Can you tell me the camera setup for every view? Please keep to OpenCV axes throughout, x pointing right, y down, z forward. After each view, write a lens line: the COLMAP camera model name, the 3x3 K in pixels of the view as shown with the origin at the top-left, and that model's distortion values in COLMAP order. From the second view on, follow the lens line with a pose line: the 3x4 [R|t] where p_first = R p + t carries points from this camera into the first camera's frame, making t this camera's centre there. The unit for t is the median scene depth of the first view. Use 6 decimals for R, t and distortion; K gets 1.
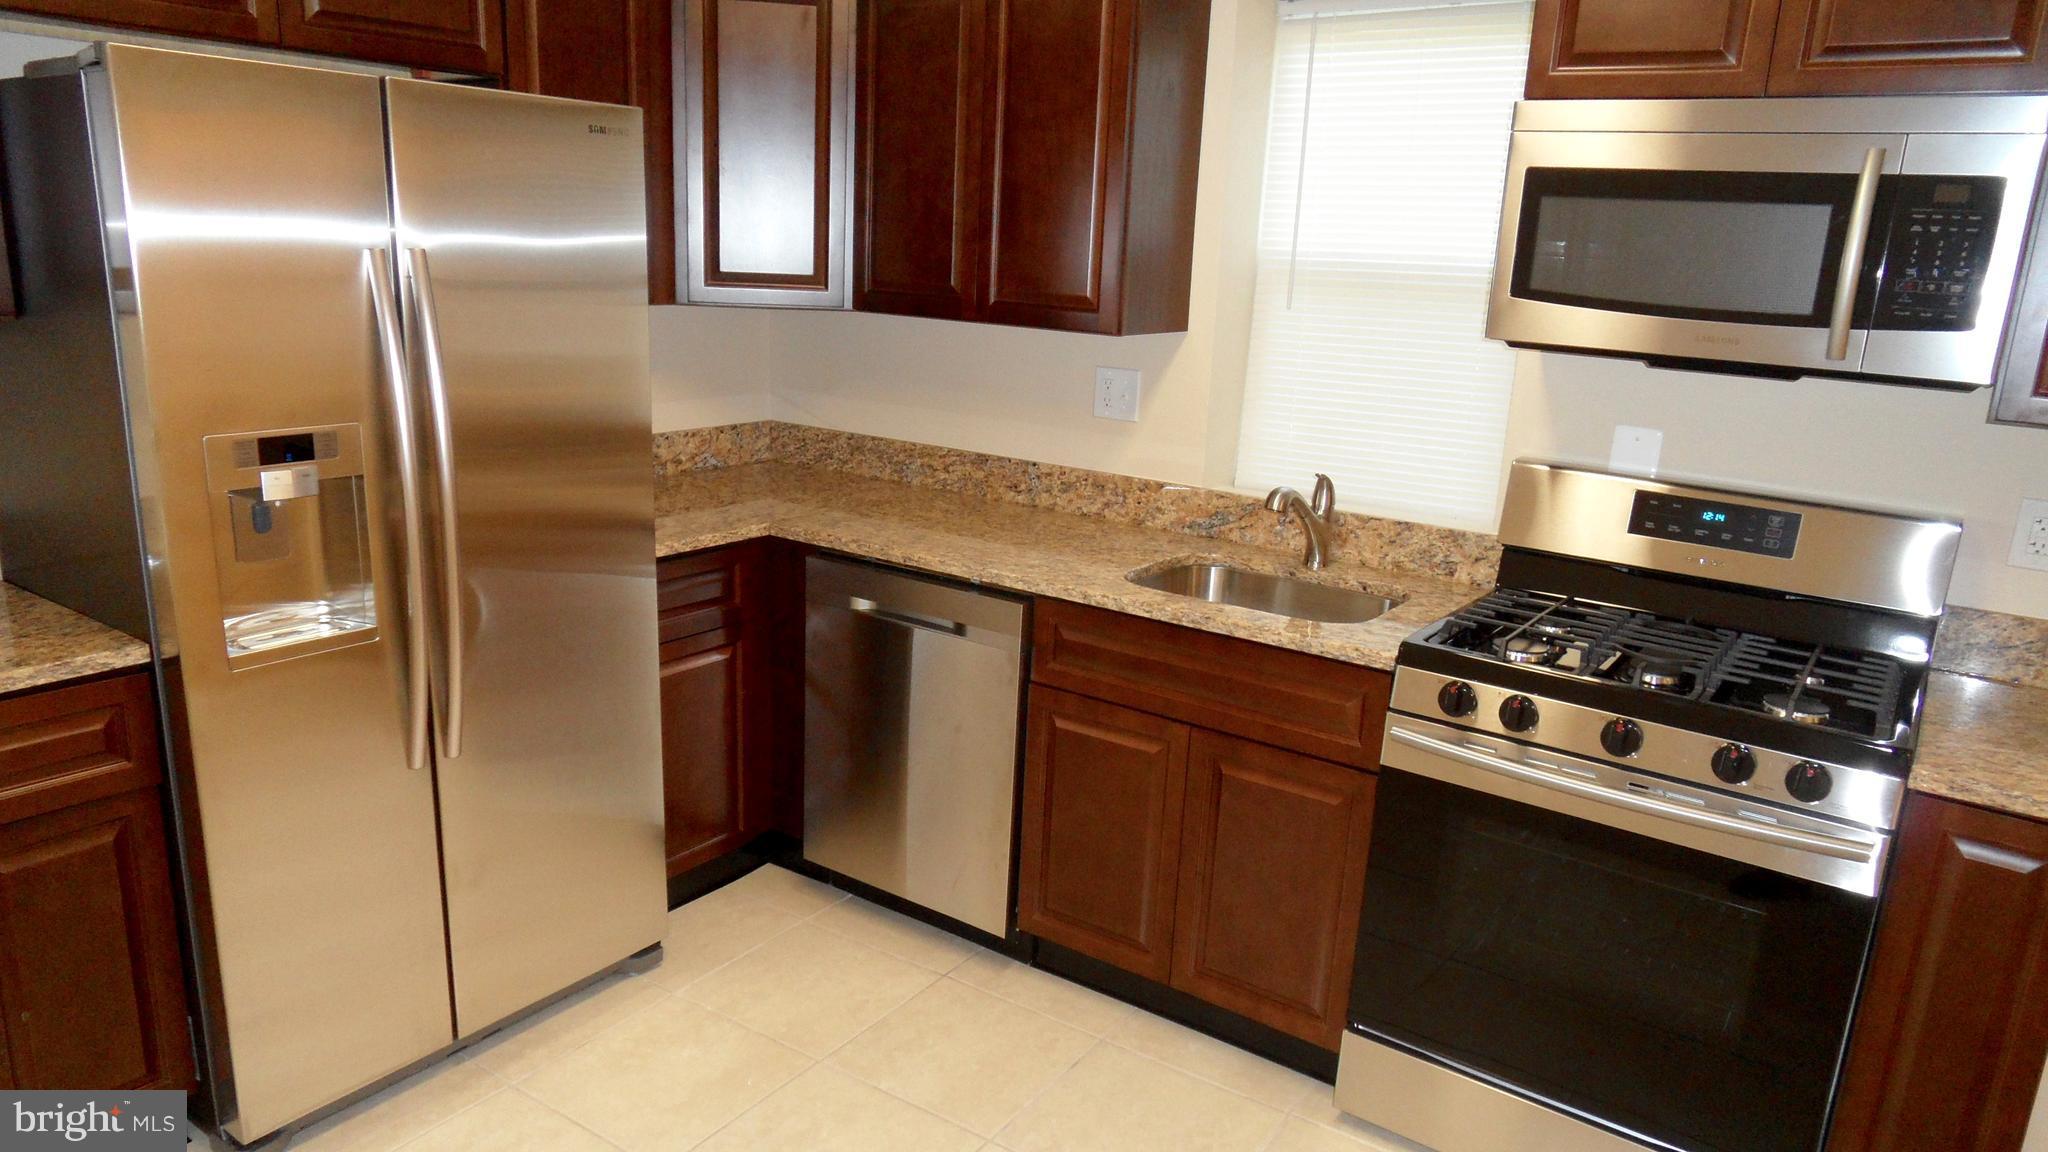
lens RADIAL K [[1349.6, 0, 1023.7], [0, 1349.6, 601.2], [0, 0, 1]] dist [-0.048295, 0.037317]
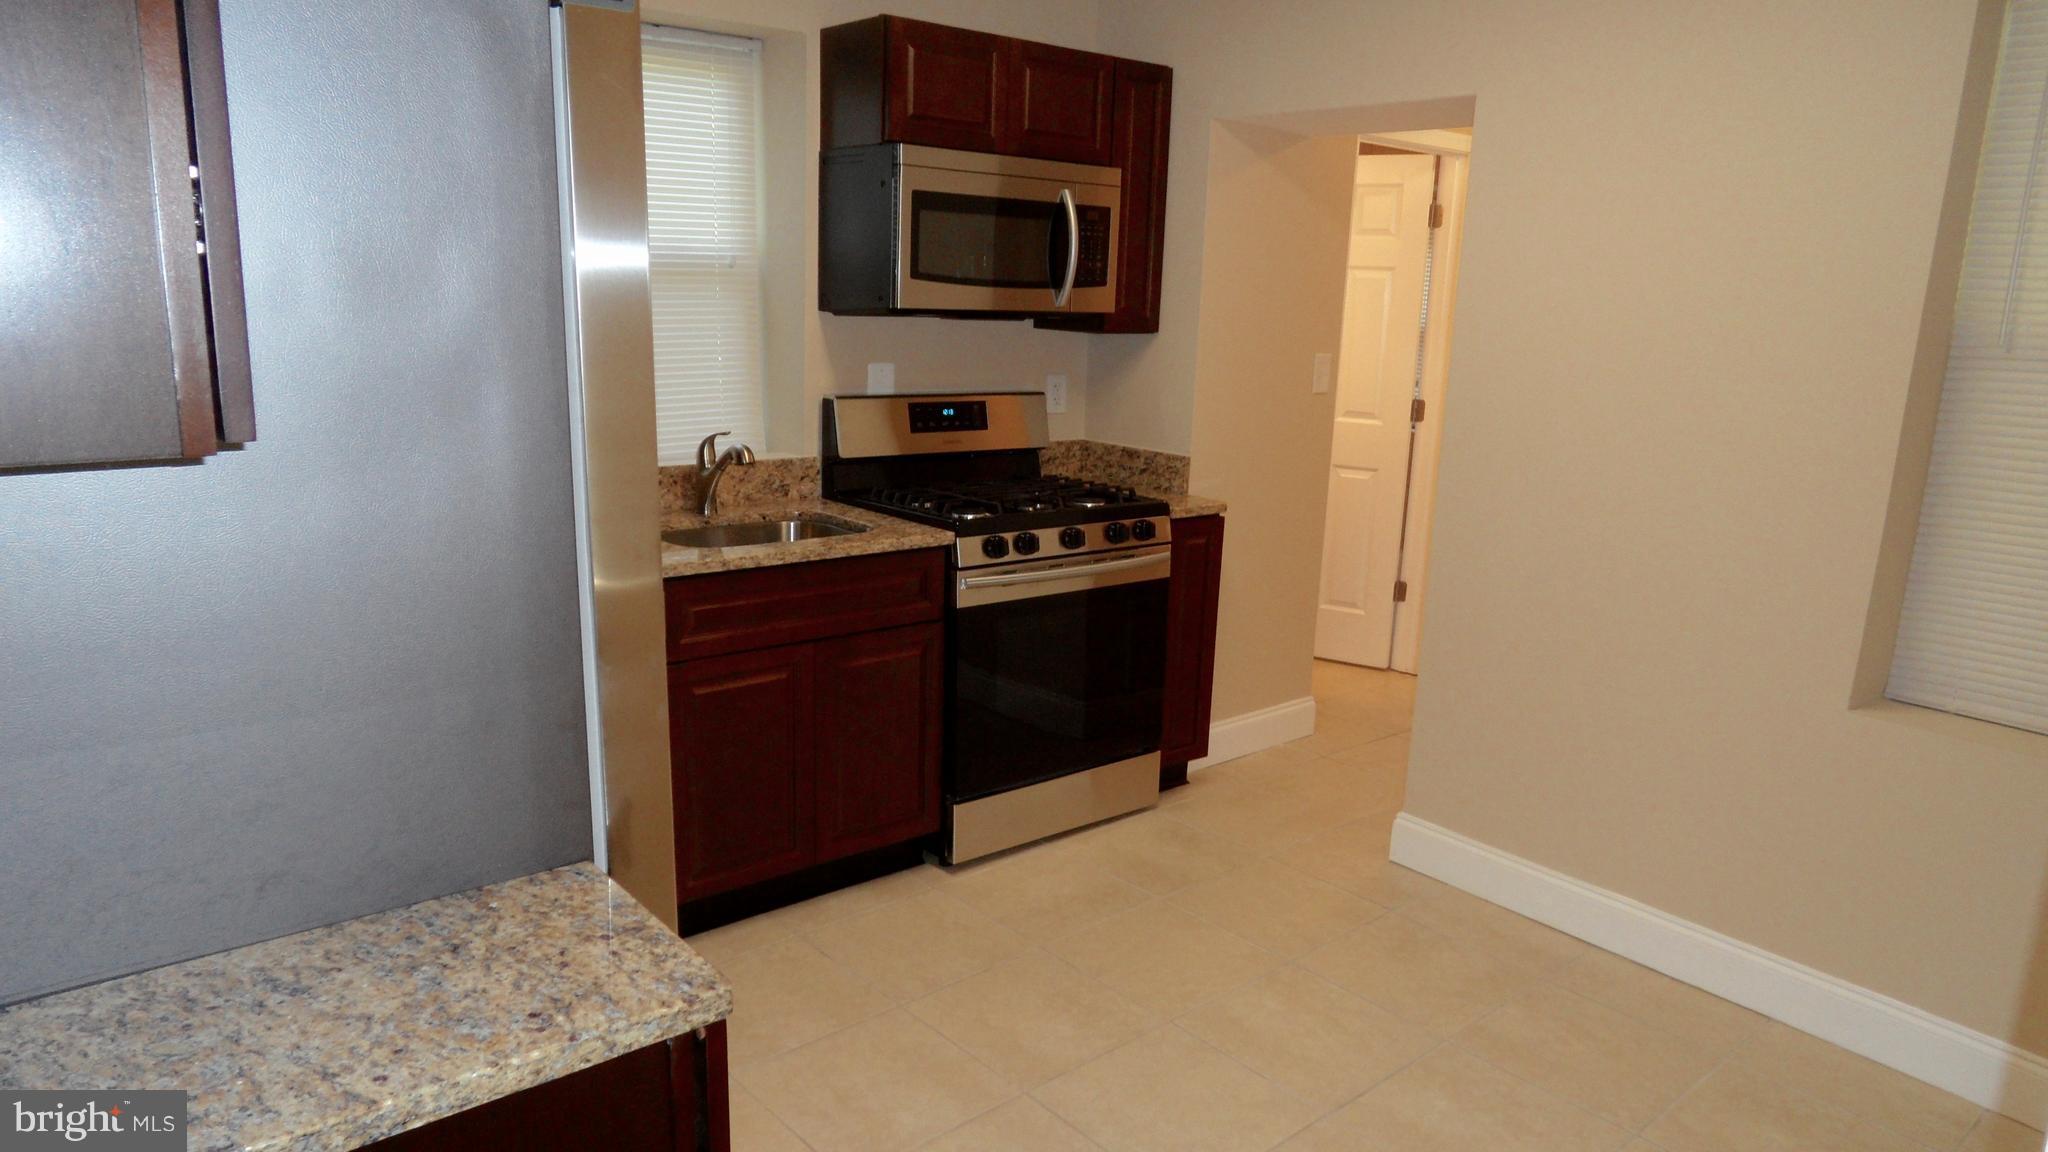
lens RADIAL K [[1349.6, 0, 1023.7], [0, 1349.6, 601.2], [0, 0, 1]] dist [-0.048295, 0.037317]
pose [[0.270386, -0.261398, 0.926586, -0.860826], [0.230930, 0.951948, 0.201165, -0.131356], [-0.934646, 0.159584, 0.317758, 0.391736]]
